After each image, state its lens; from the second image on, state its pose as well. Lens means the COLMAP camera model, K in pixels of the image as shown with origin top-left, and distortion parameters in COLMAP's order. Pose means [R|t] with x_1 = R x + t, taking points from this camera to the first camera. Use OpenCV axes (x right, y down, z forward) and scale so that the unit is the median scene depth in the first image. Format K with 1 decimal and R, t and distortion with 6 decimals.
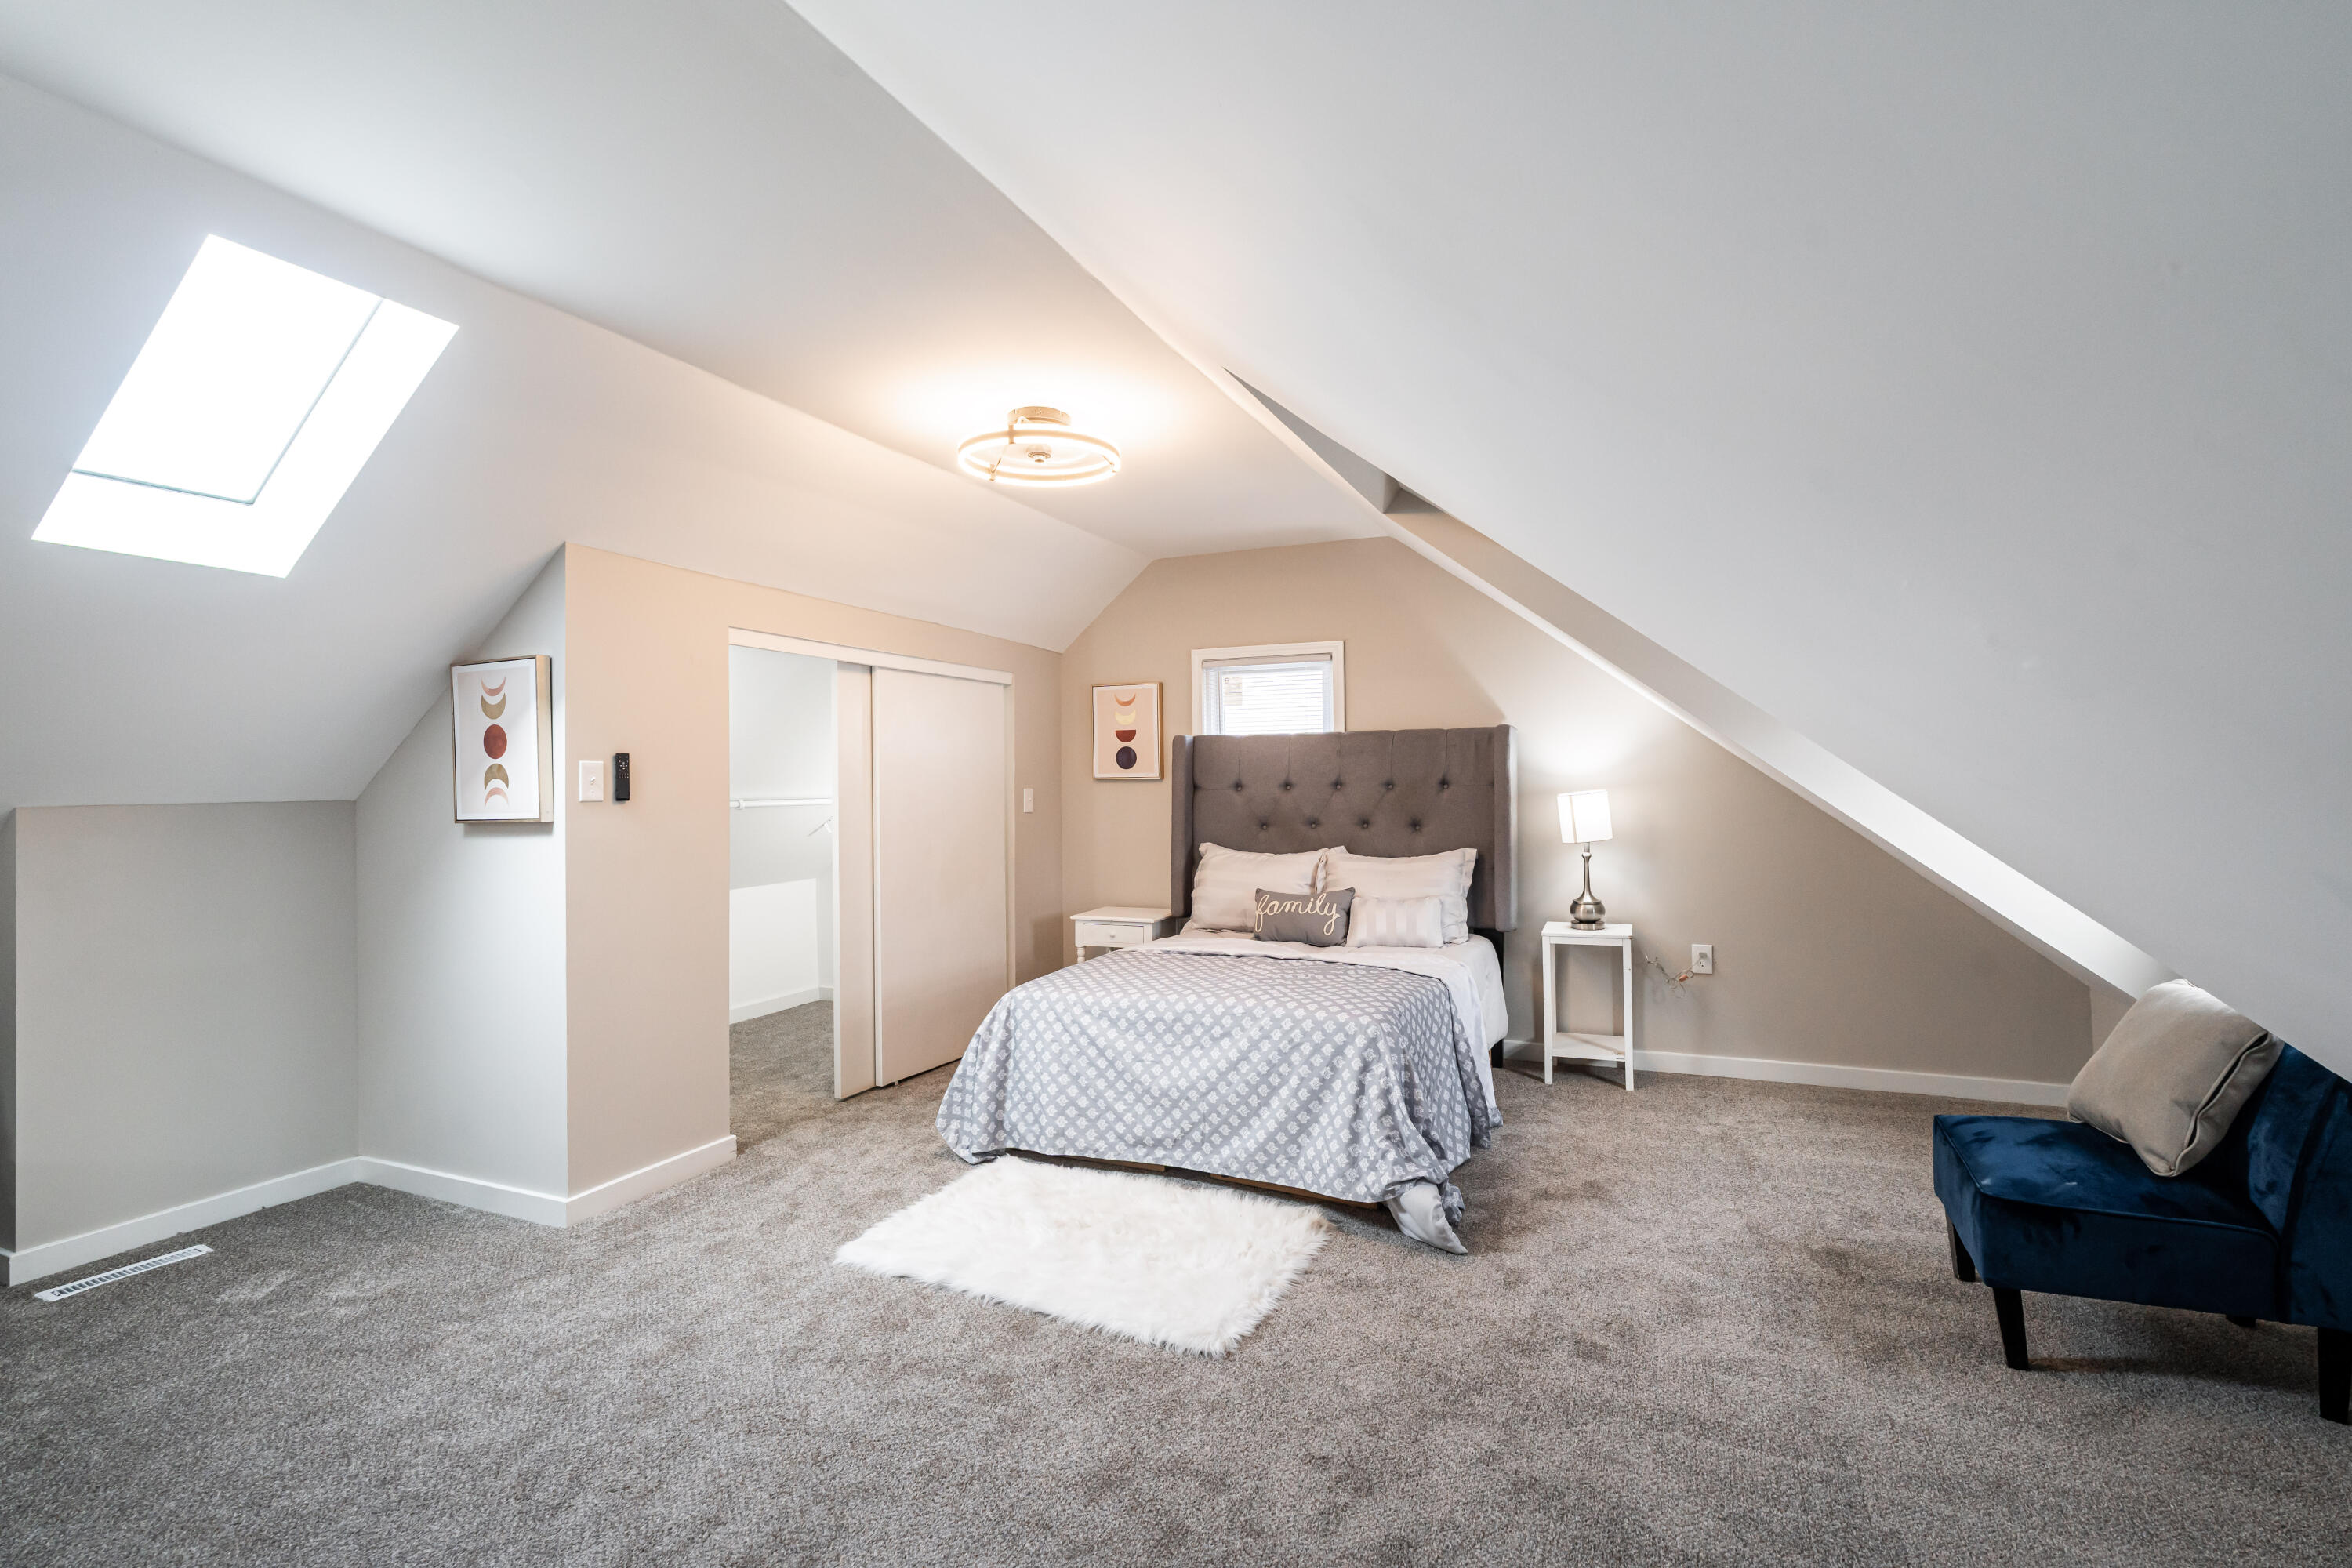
lens RADIAL K [[1064.8, 0, 1170.4], [0, 1064.8, 779.7], [0, 0, 1]] dist [-0.006058, 0.000124]
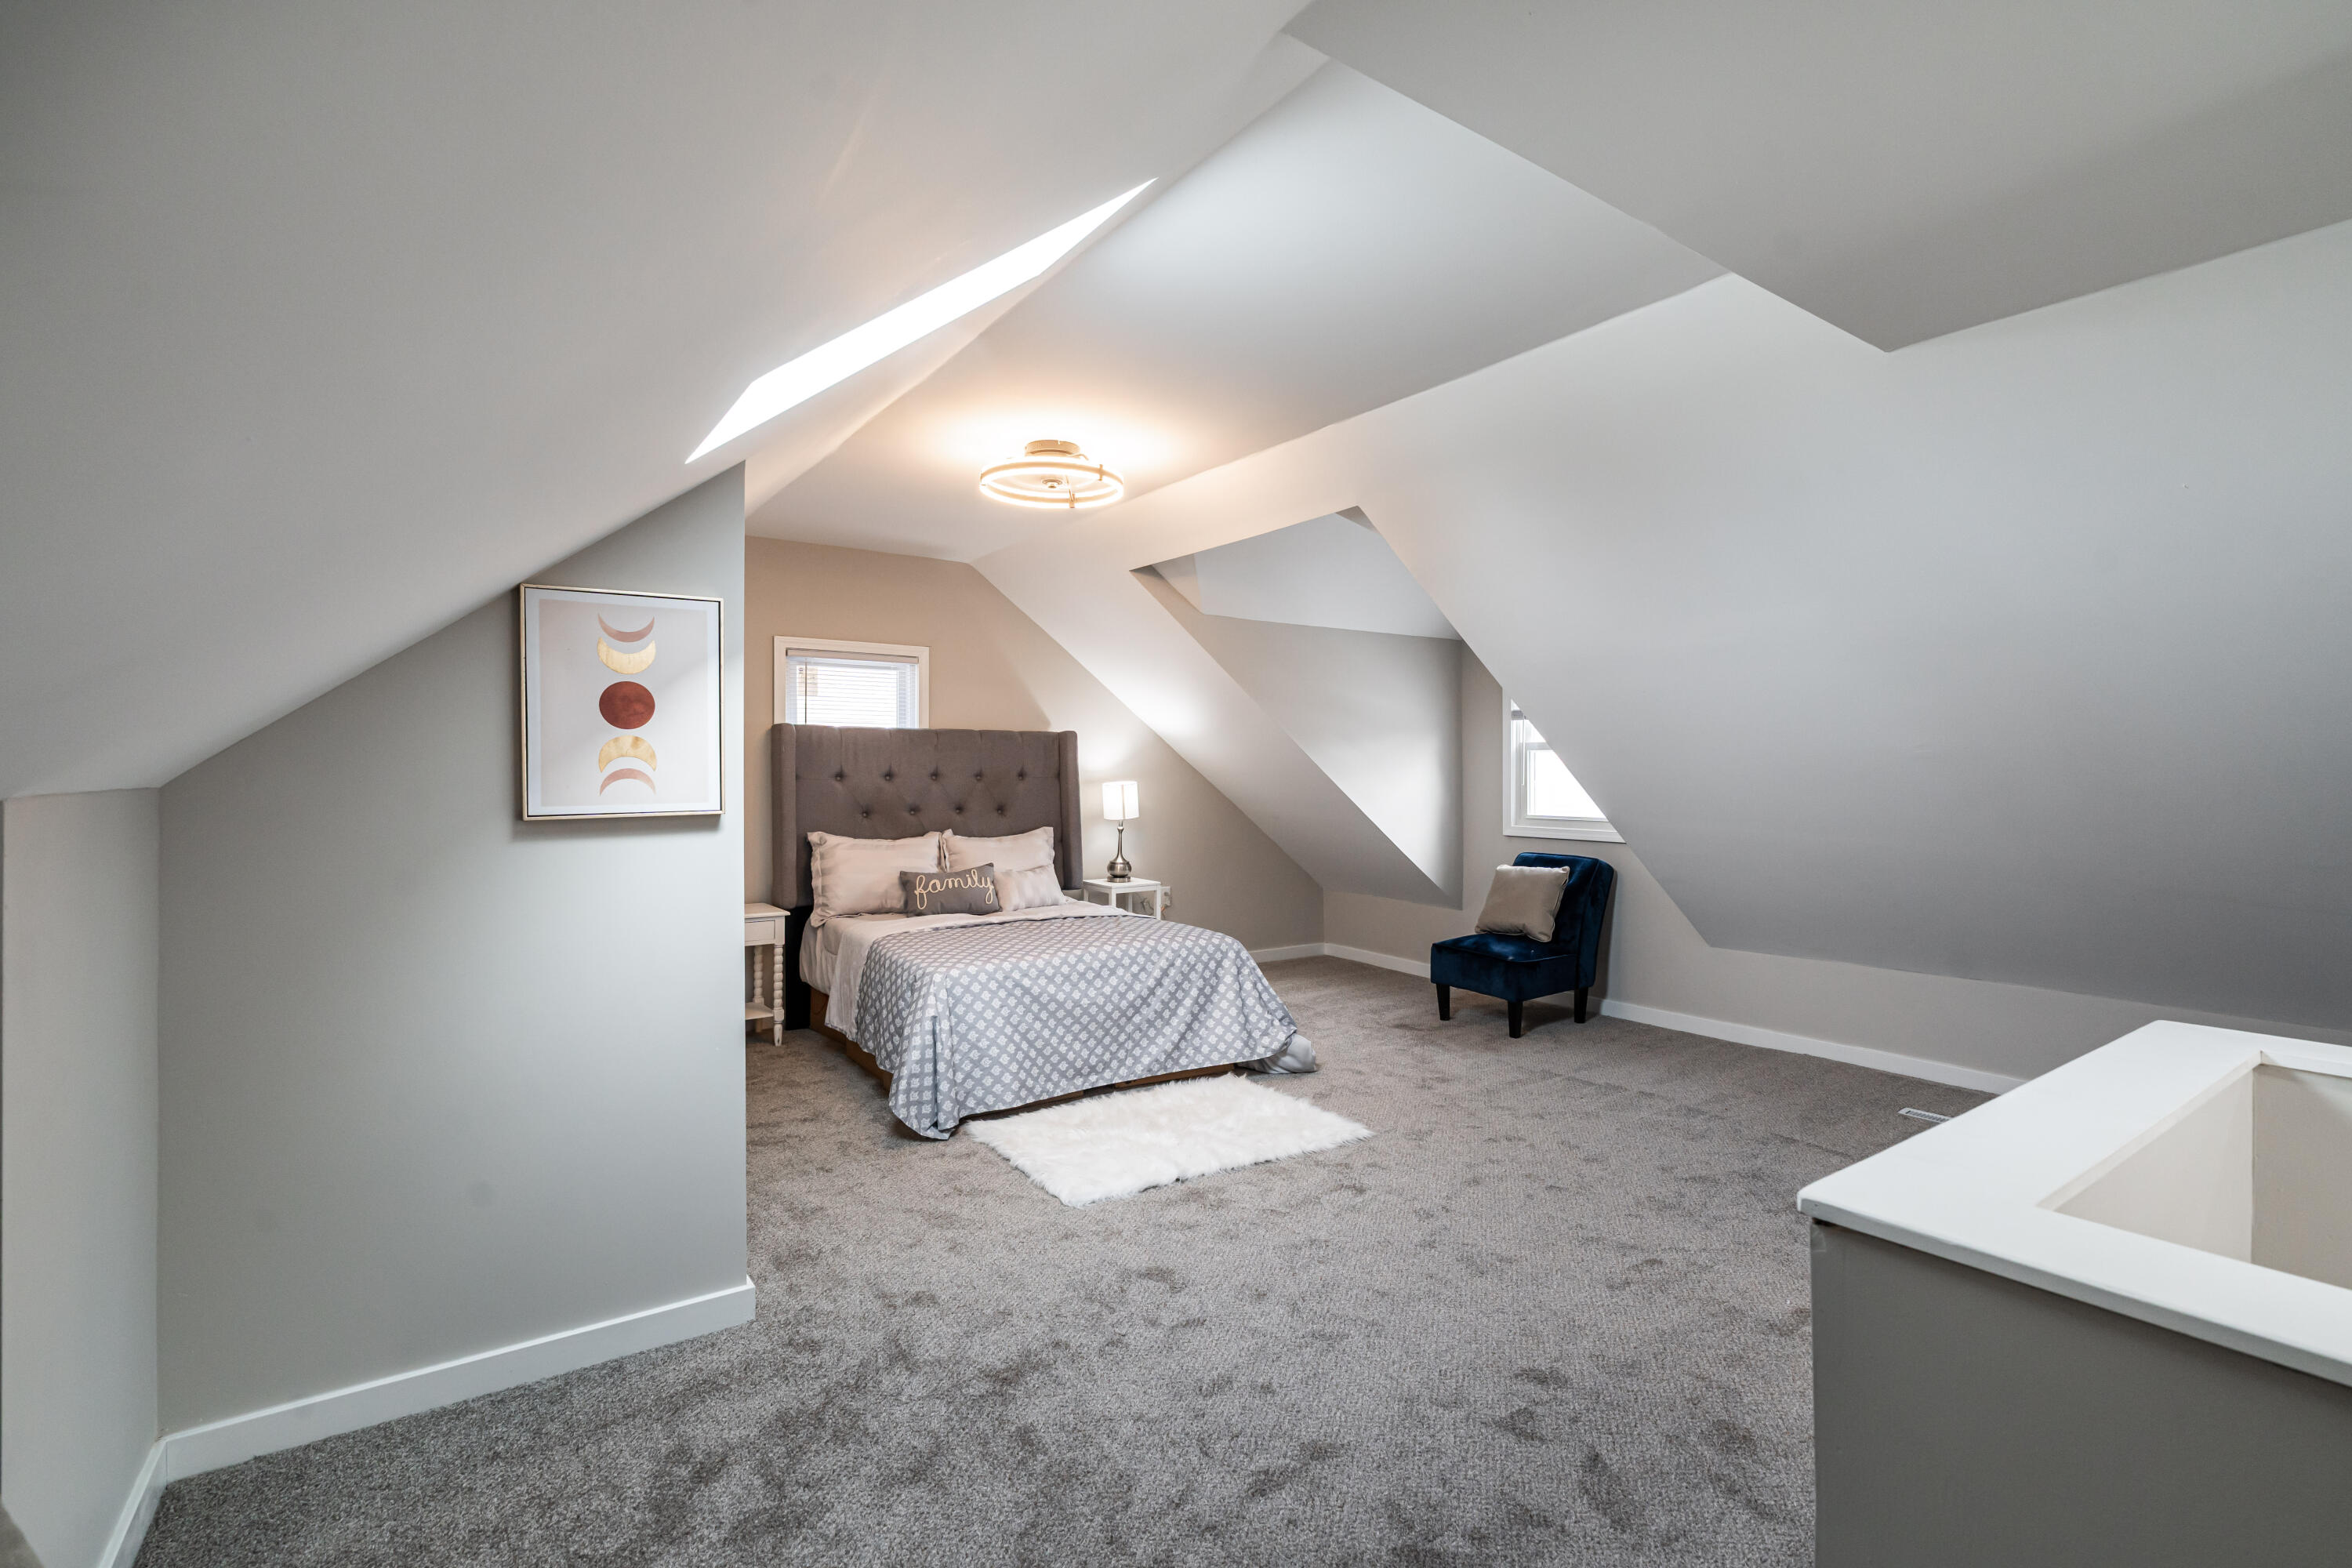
lens RADIAL K [[1064.8, 0, 1170.4], [0, 1064.8, 779.7], [0, 0, 1]] dist [-0.006058, 0.000124]
pose [[0.525804, 0.006883, 0.850578, -0.983462], [-0.012714, 0.999919, -0.000232, 0.009211], [-0.850511, -0.010692, 0.525849, 0.283660]]
